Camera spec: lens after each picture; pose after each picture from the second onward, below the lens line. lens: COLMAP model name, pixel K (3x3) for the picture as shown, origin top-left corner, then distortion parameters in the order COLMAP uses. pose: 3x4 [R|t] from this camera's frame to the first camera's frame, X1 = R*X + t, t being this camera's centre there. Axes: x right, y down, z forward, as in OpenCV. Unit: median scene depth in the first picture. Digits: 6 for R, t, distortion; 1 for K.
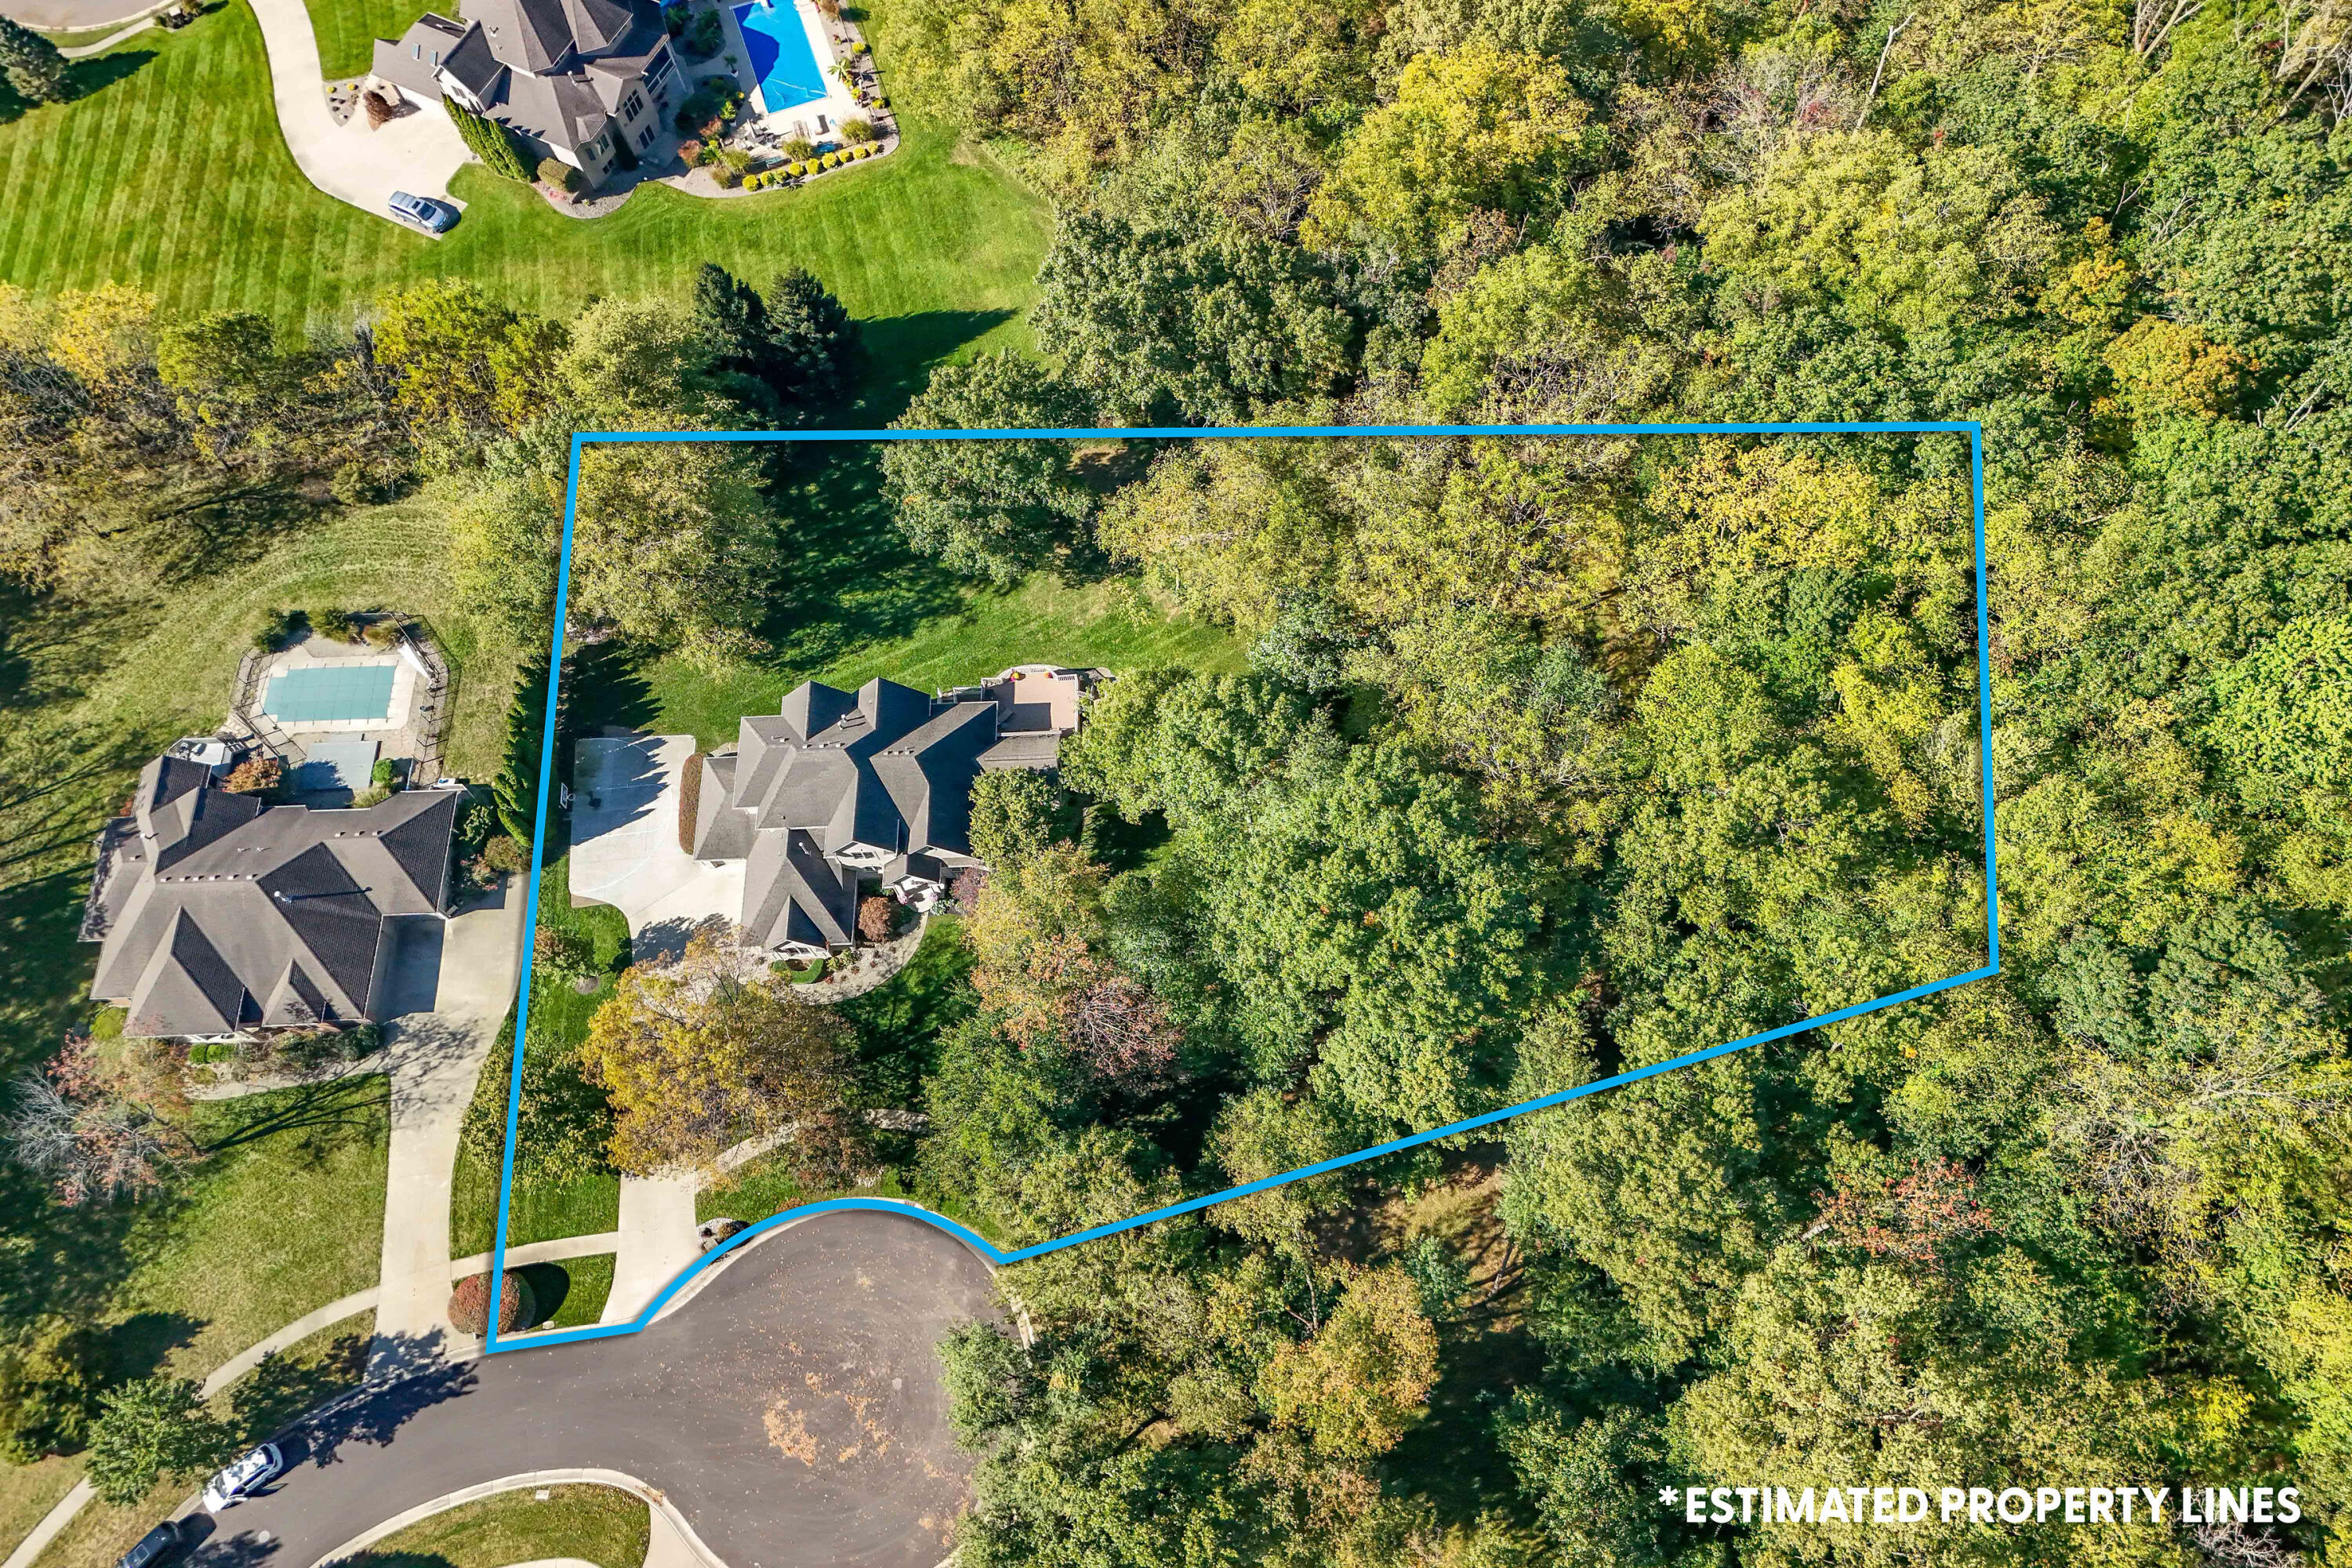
lens RADIAL K [[1704.0, 0, 1193.2], [0, 1704.0, 791.5], [0, 0, 1]] dist [0.068248, -0.042160]
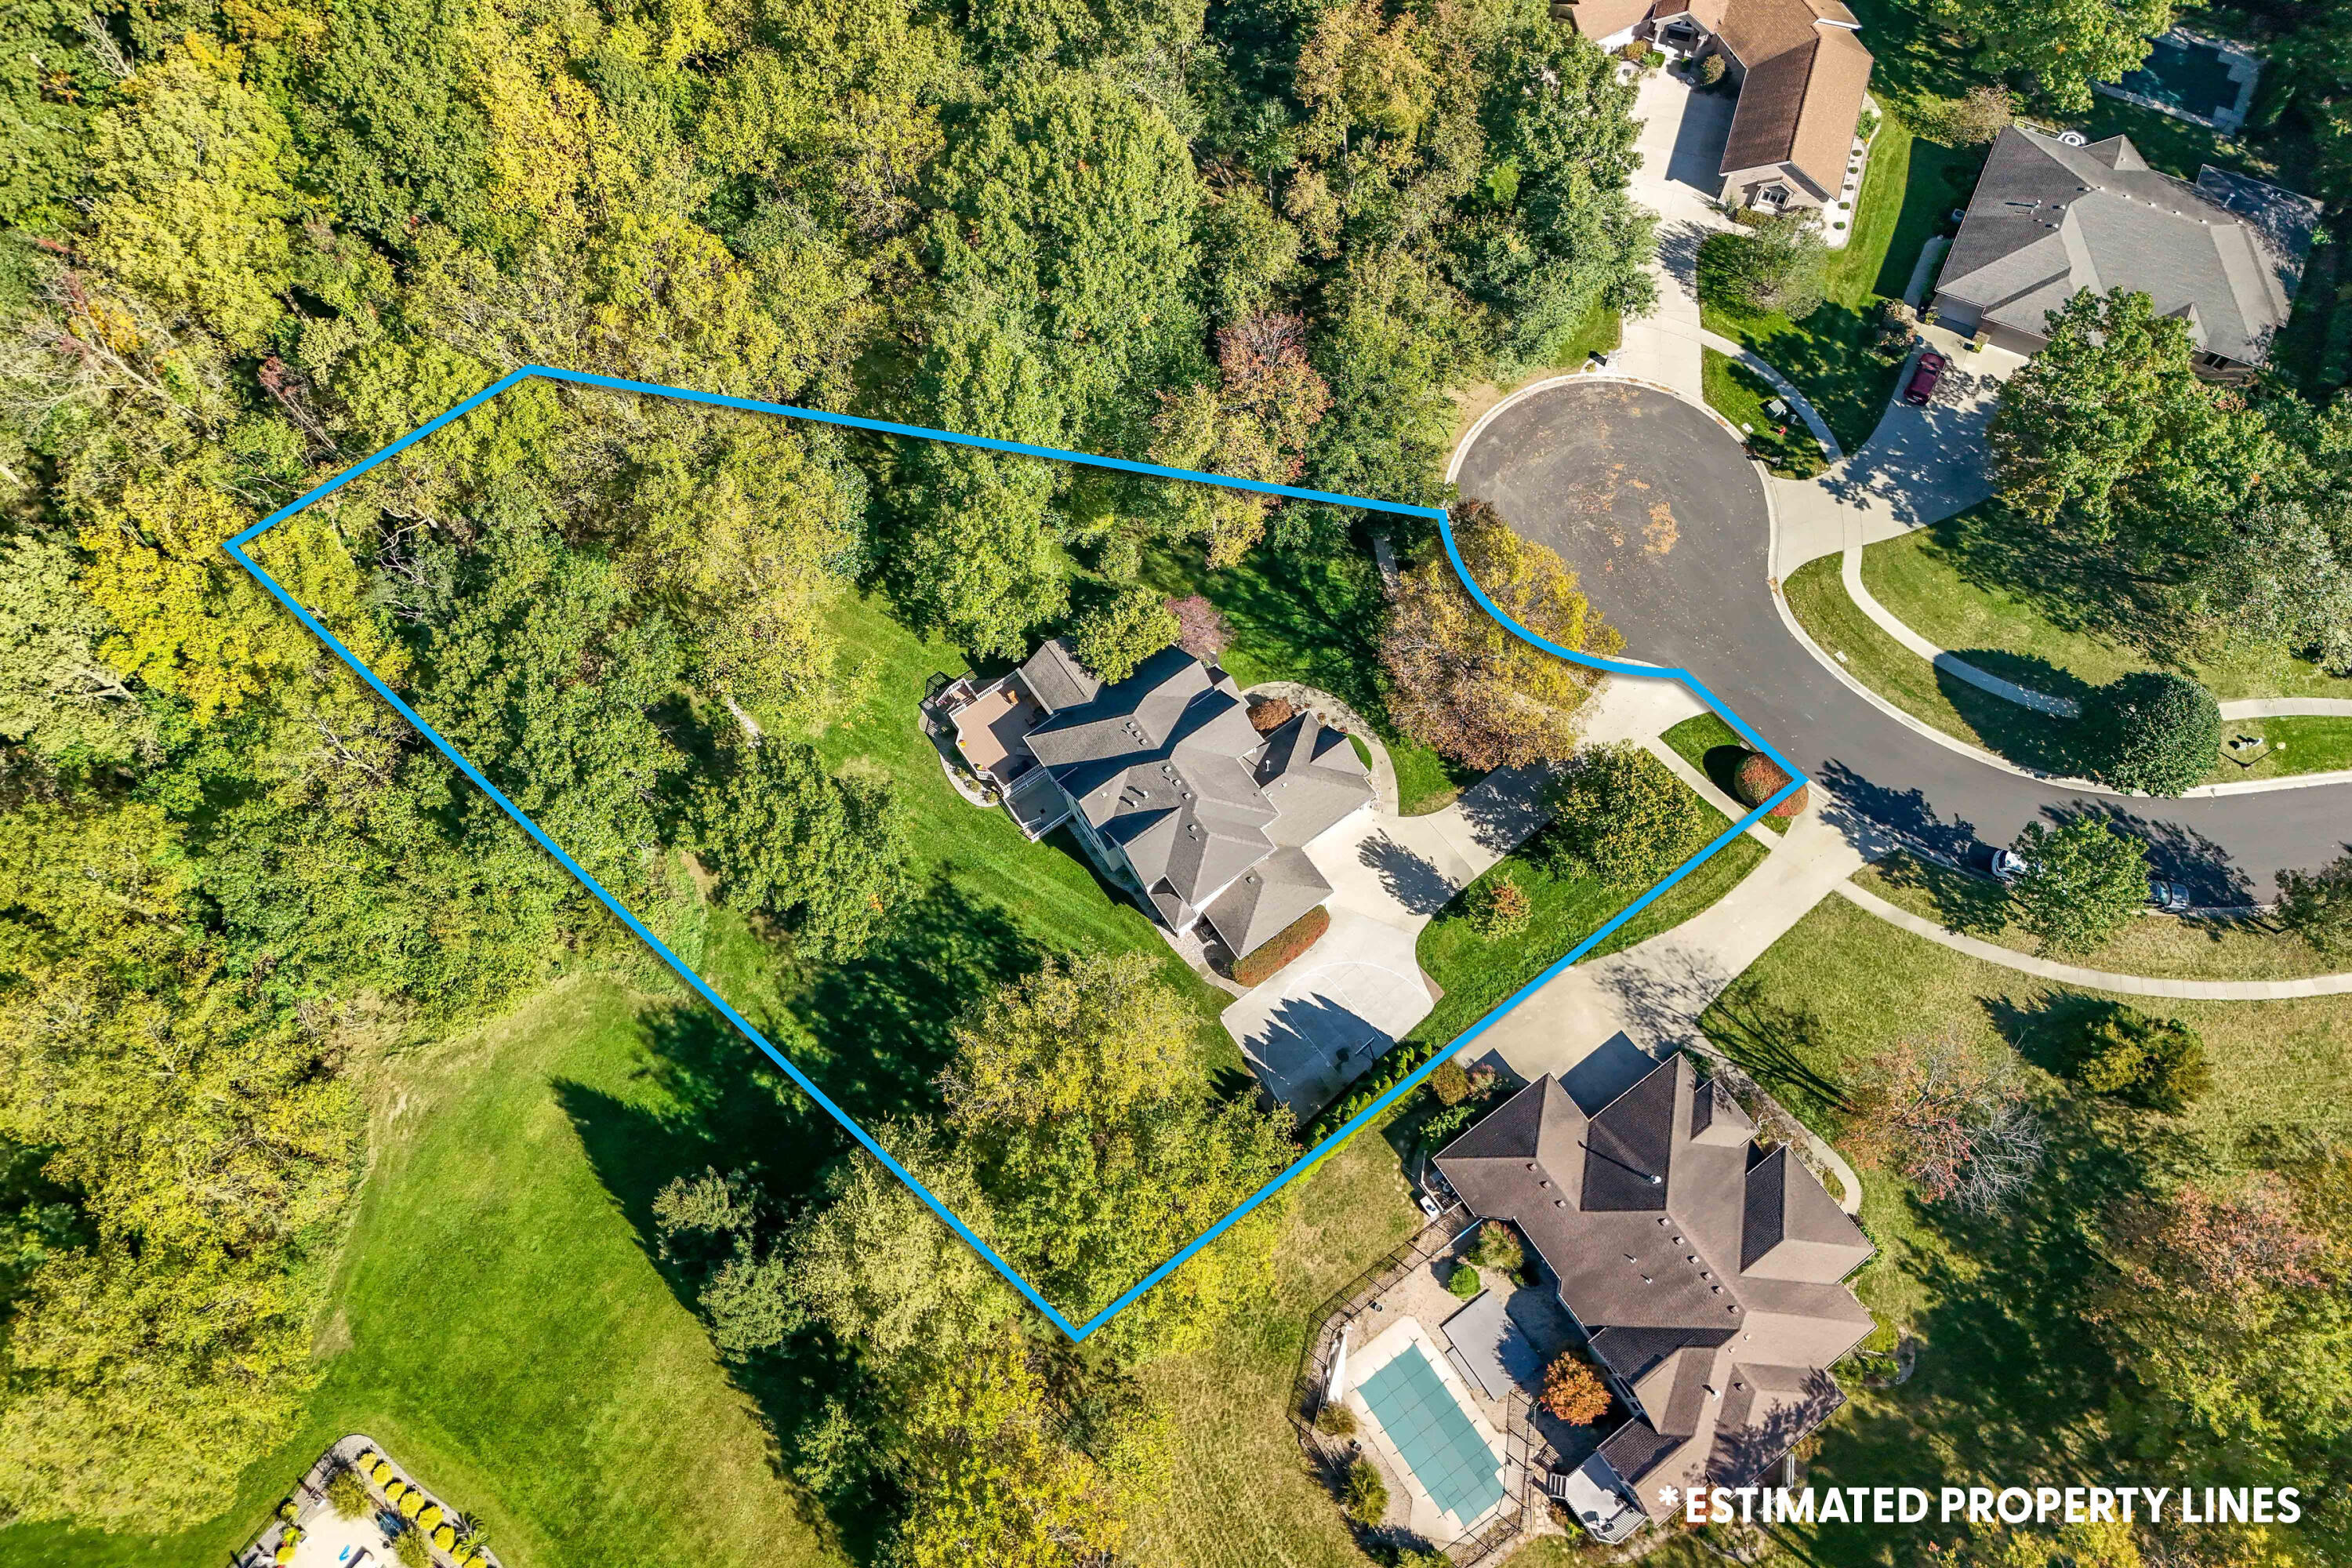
lens RADIAL K [[1704.0, 0, 1146.9], [0, 1704.0, 692.6], [0, 0, 1]] dist [0.068248, -0.042160]
pose [[-0.554264, -0.724075, 0.410495, -0.542439], [0.792573, -0.308510, 0.525976, -0.507626], [-0.254204, 0.616877, 0.744878, 0.252040]]
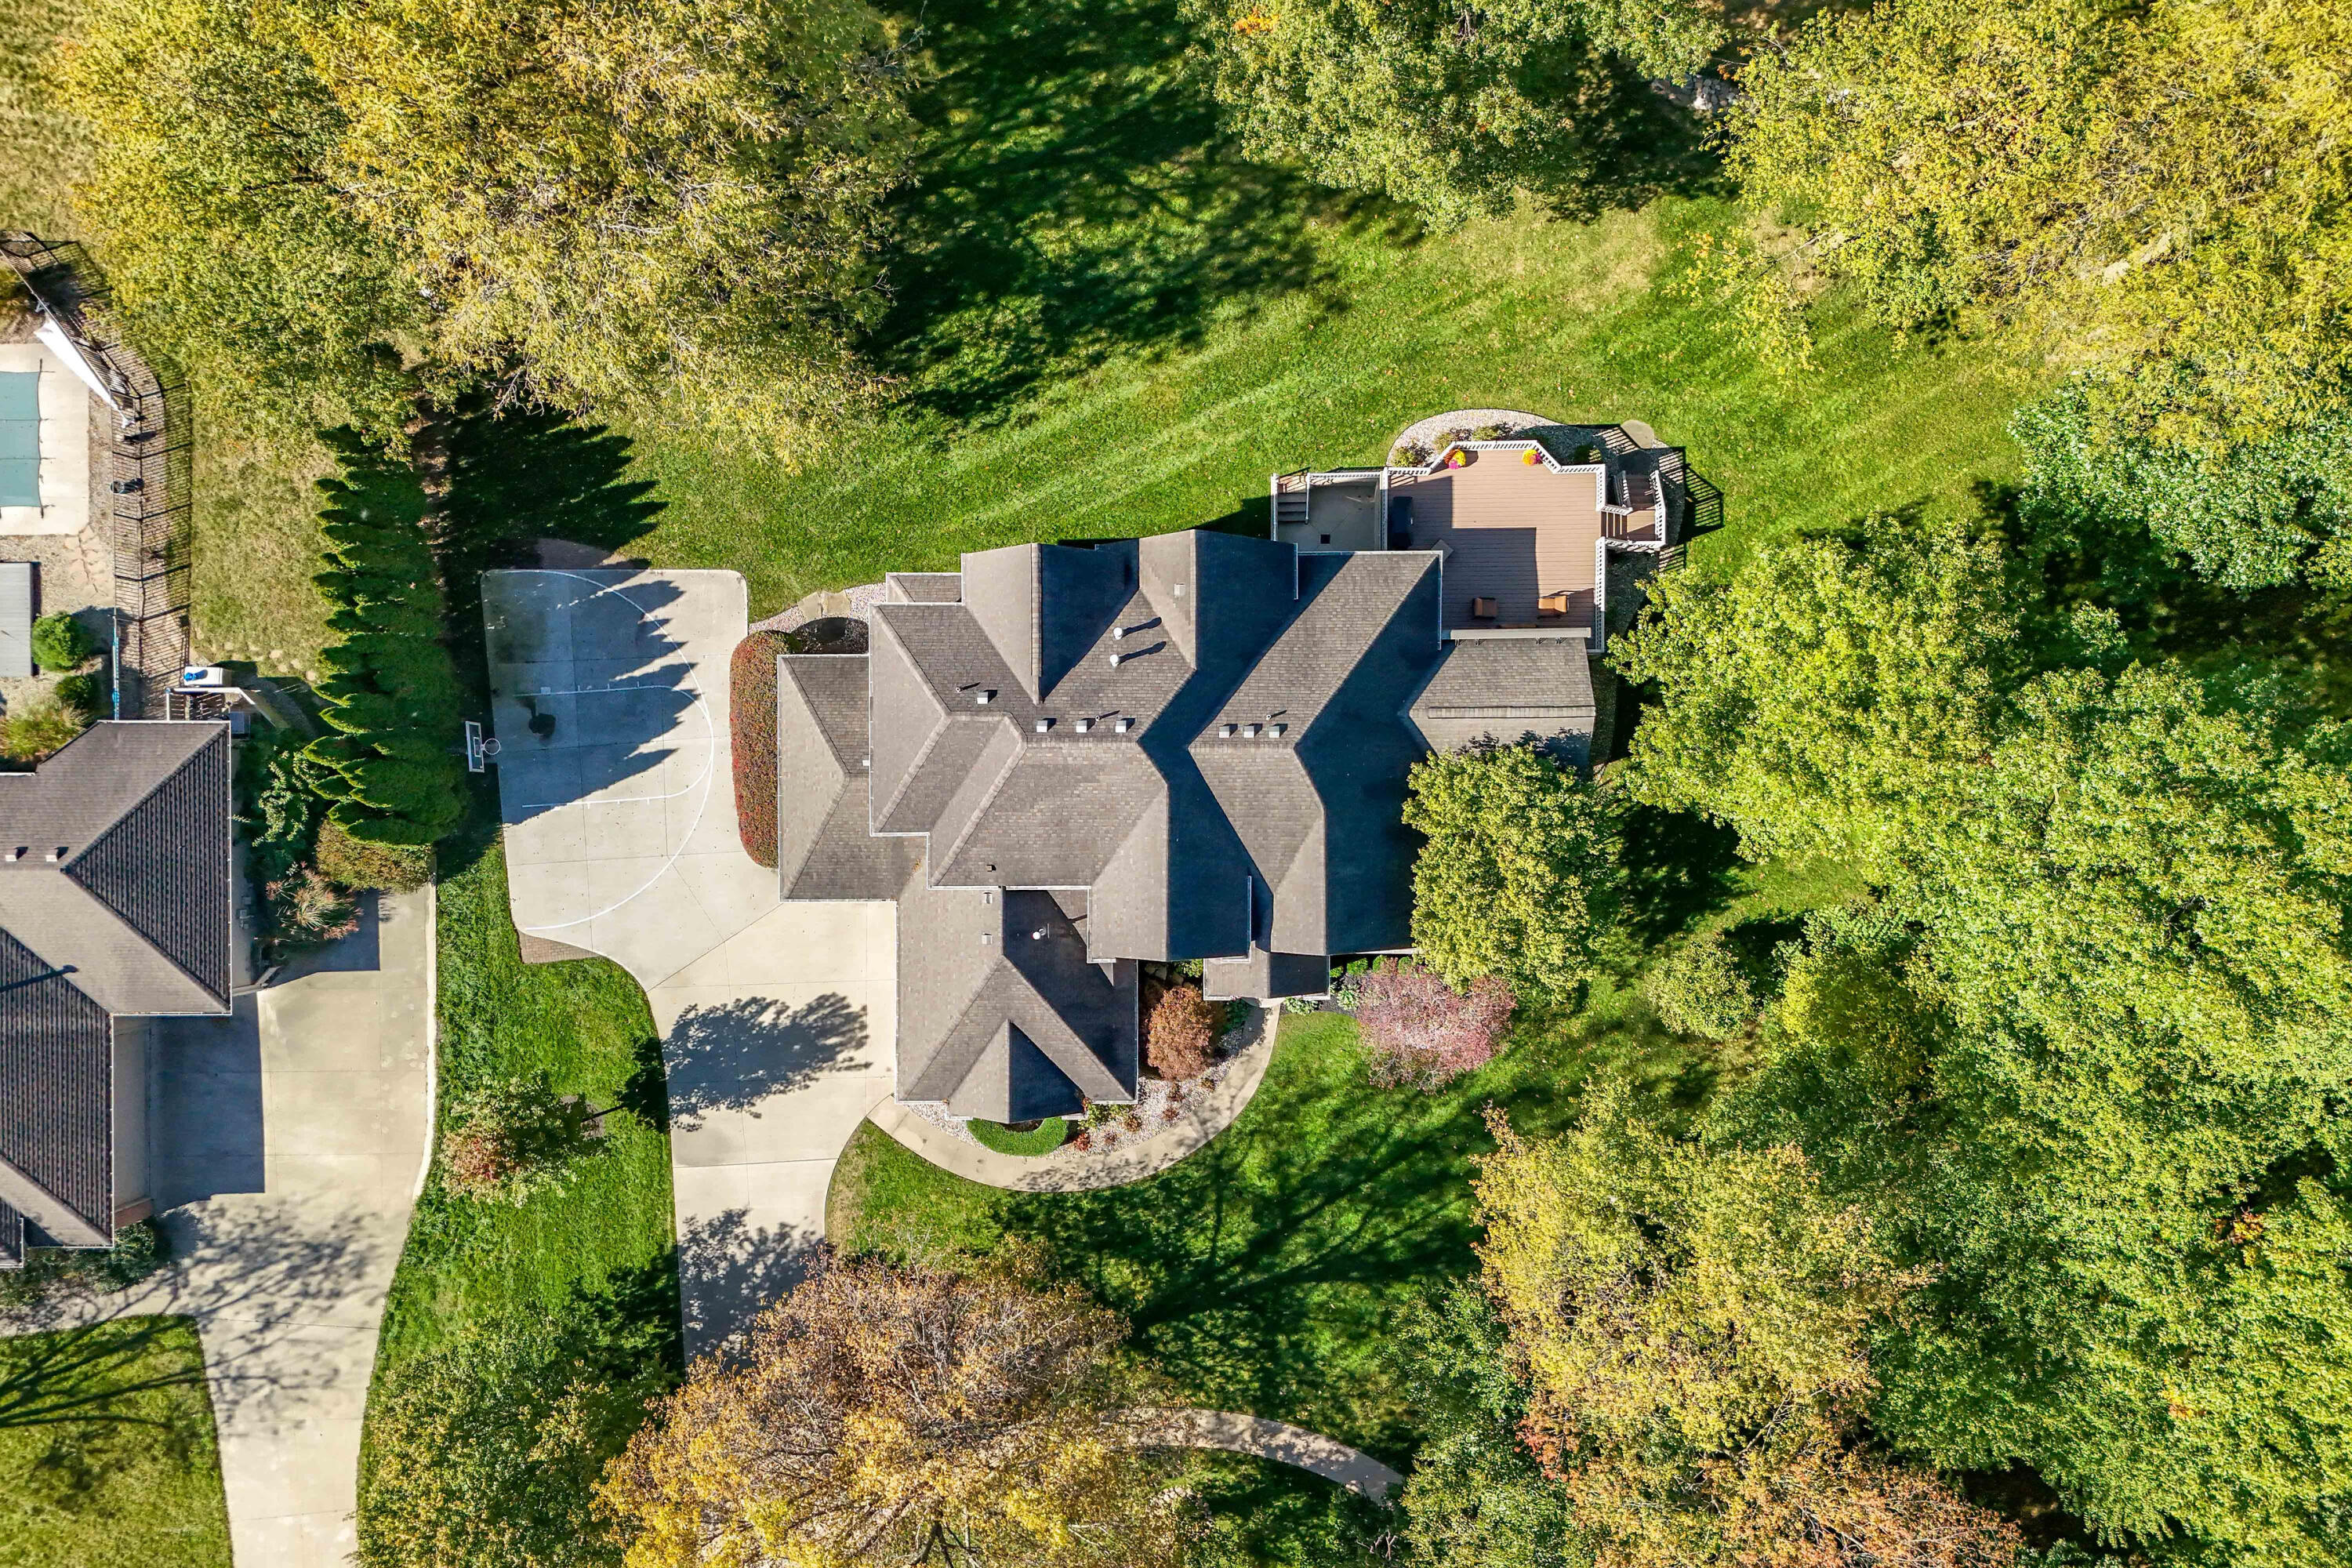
lens RADIAL K [[1704.0, 0, 1190.2], [0, 1704.0, 838.4], [0, 0, 1]] dist [0.068248, -0.042160]
pose [[0.999067, 0.014703, 0.040619, -0.199973], [-0.029816, 0.915112, 0.402096, -0.164516], [-0.031259, -0.402931, 0.914696, 0.580705]]
